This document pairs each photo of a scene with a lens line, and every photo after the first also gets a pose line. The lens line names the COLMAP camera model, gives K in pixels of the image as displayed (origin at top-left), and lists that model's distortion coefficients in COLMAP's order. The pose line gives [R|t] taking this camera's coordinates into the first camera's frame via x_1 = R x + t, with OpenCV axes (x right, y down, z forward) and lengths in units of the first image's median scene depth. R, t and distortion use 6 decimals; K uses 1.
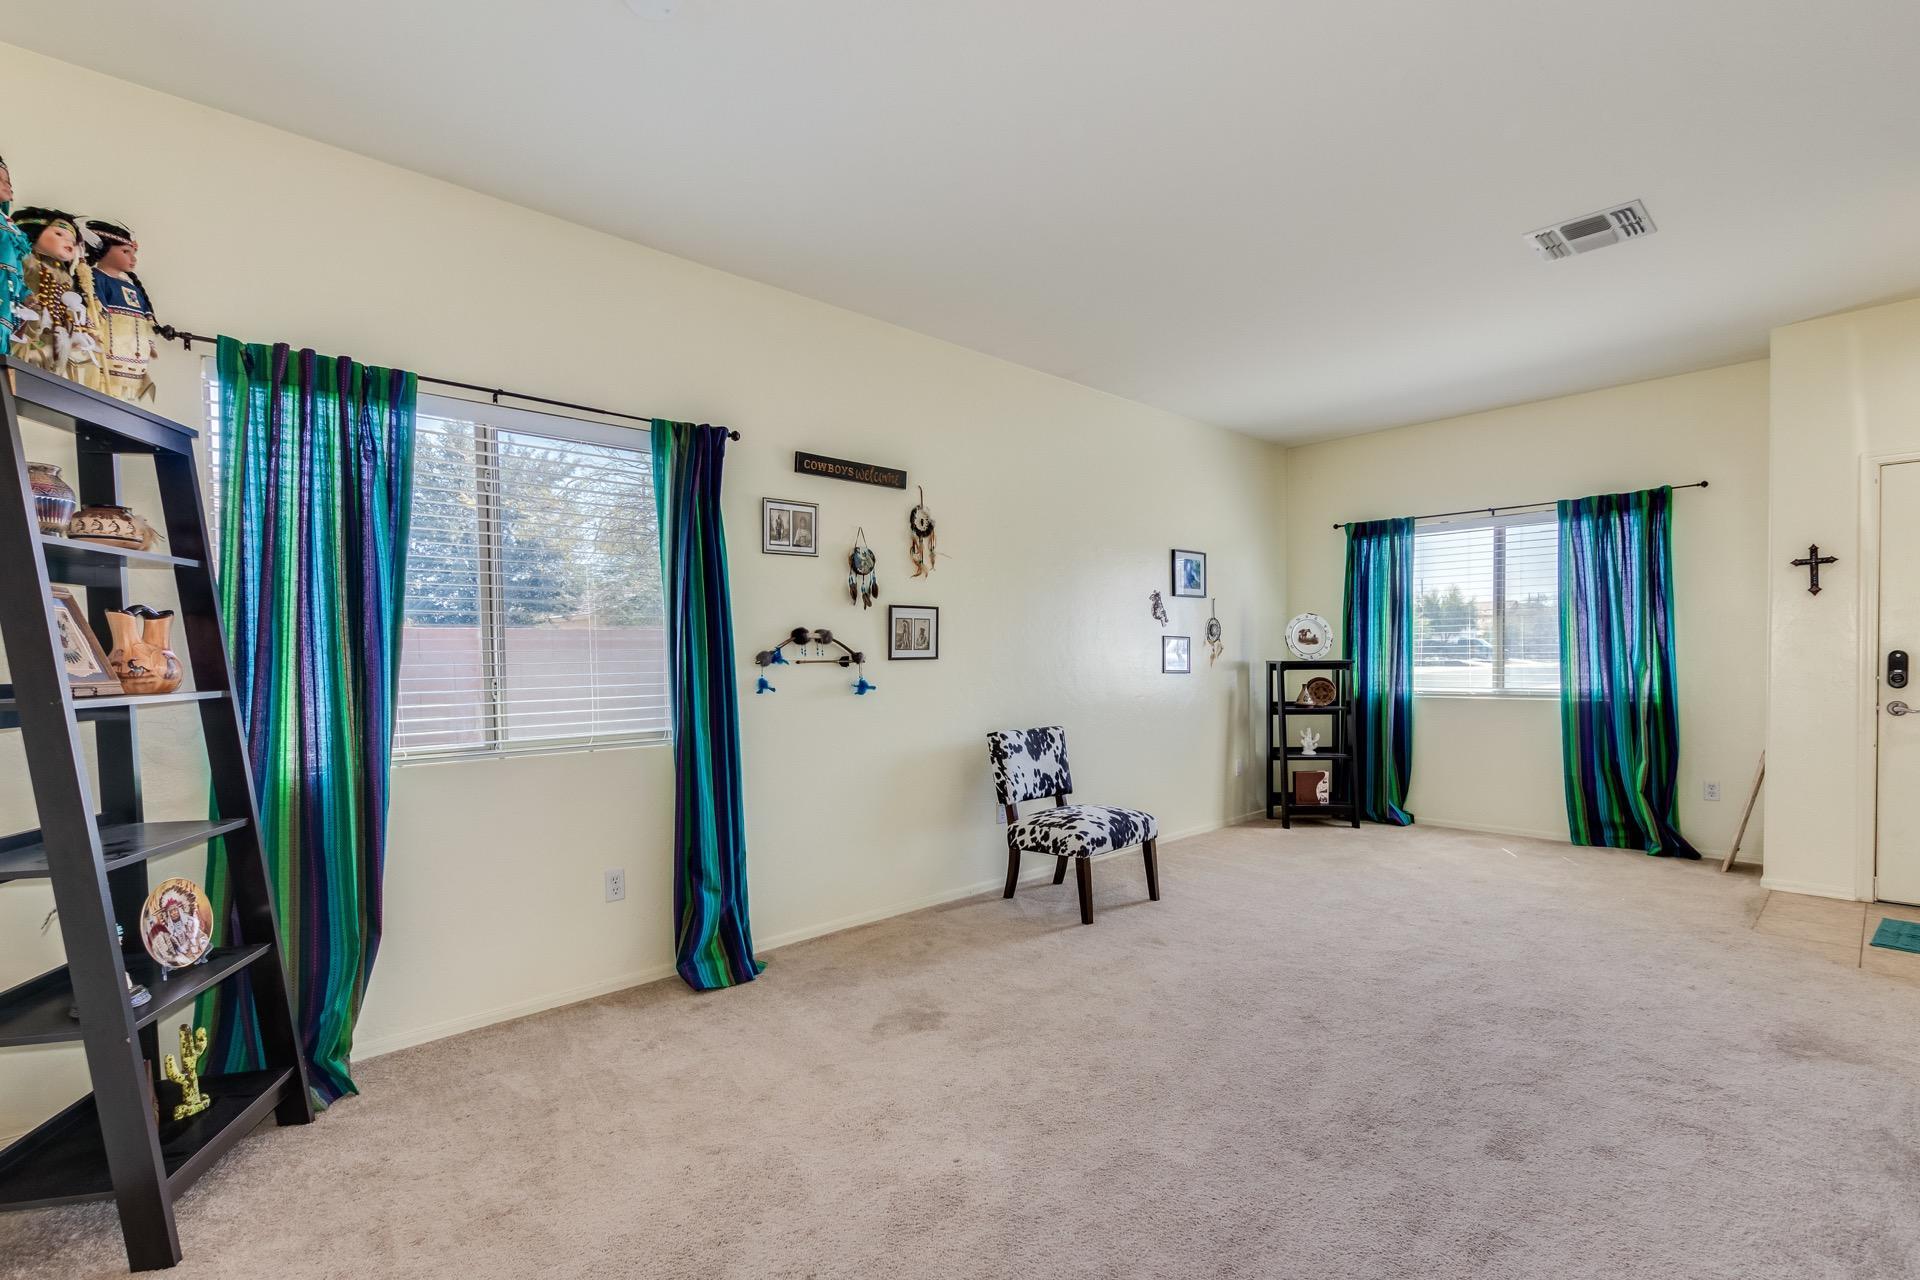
lens RADIAL K [[882.1, 0, 962.4], [0, 882.1, 674.1], [0, 0, 1]] dist [0.002097, 0.000066]
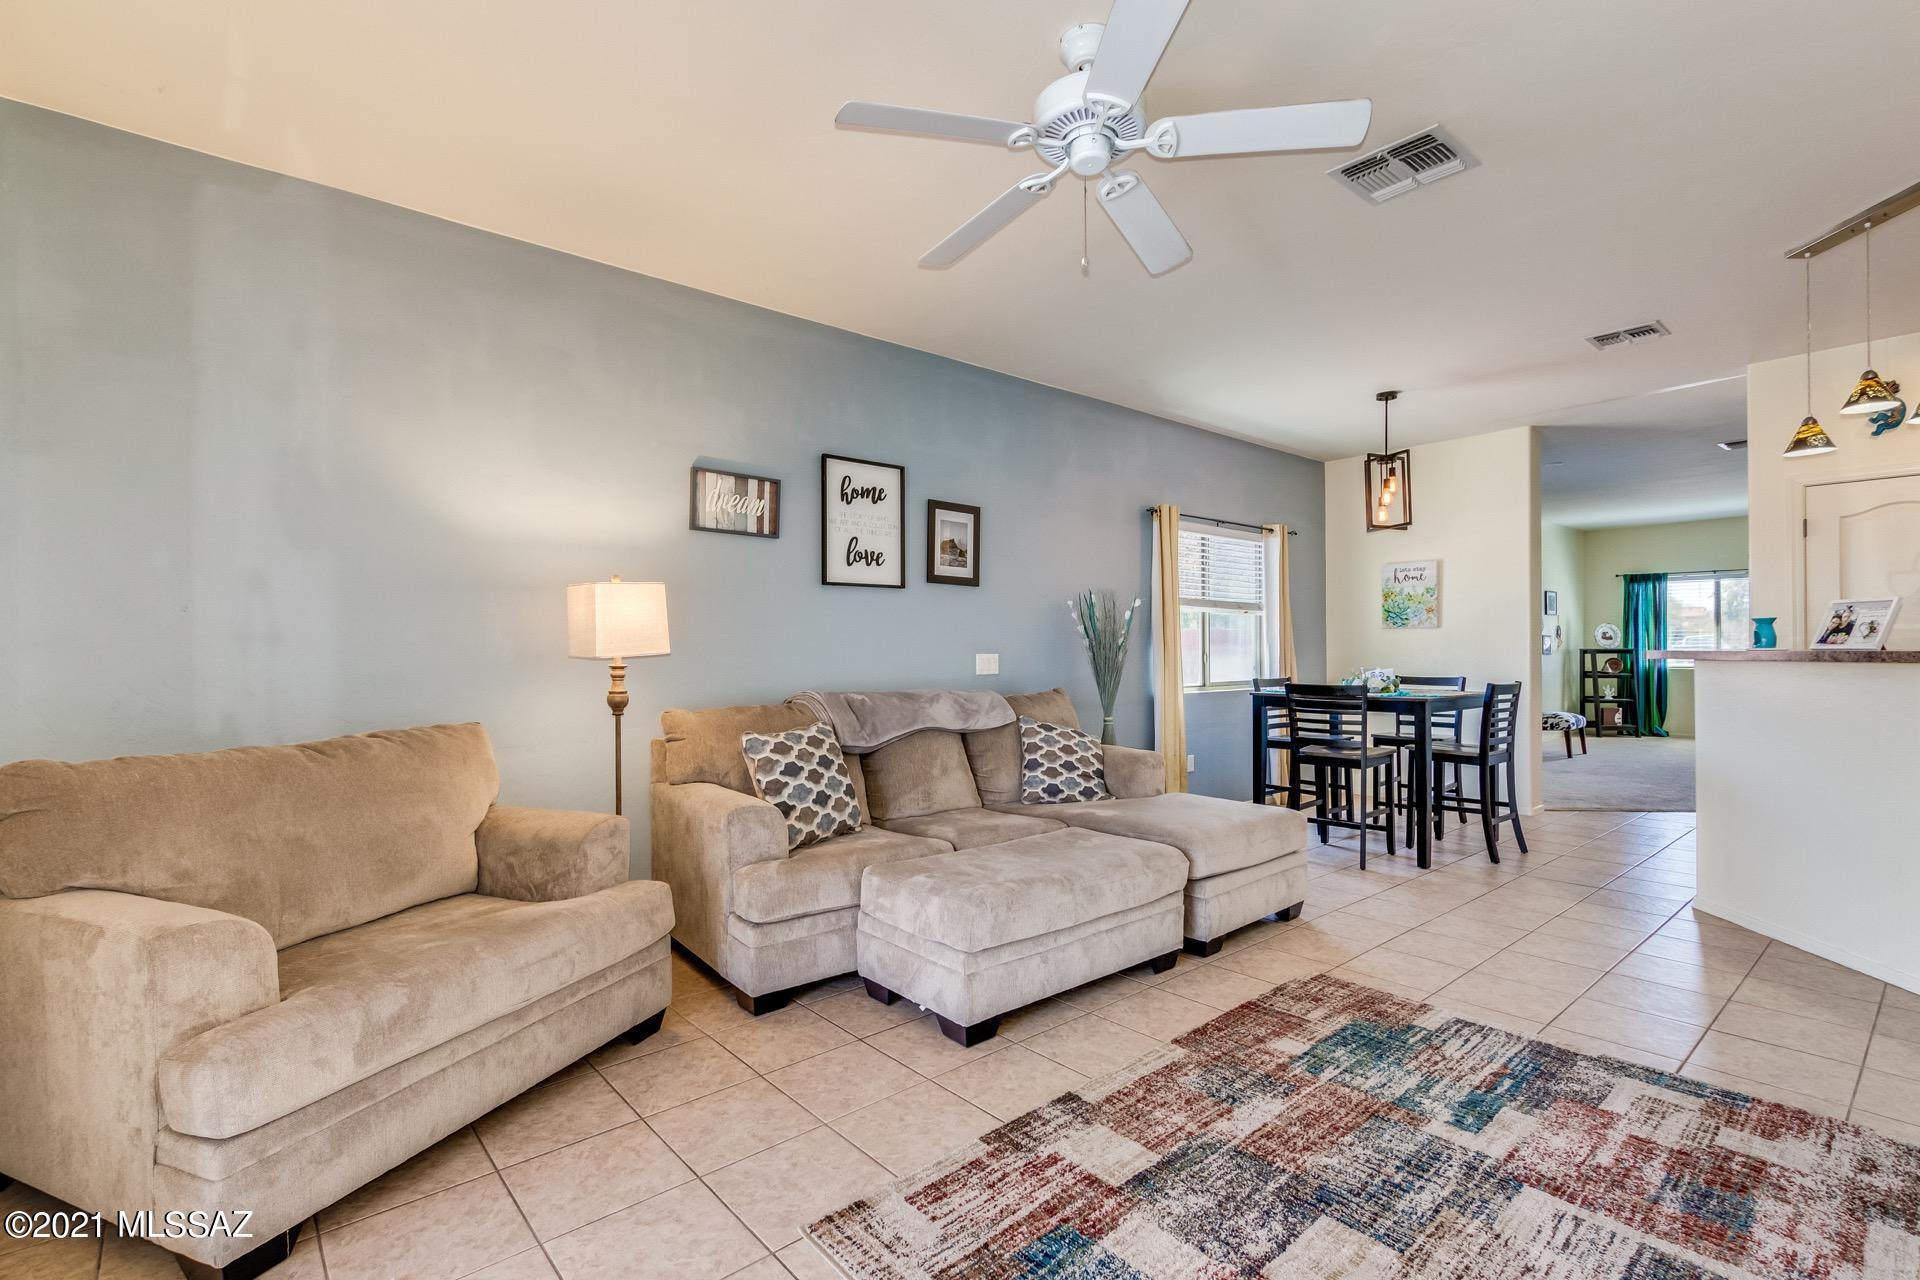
lens RADIAL K [[882.1, 0, 959.1], [0, 882.1, 645.2], [0, 0, 1]] dist [0.002097, 0.000066]
pose [[0.999057, 0.007286, -0.042812, -1.019148], [-0.008271, 0.999704, -0.022874, 0.035564], [0.042633, 0.023206, 0.998821, -1.047672]]
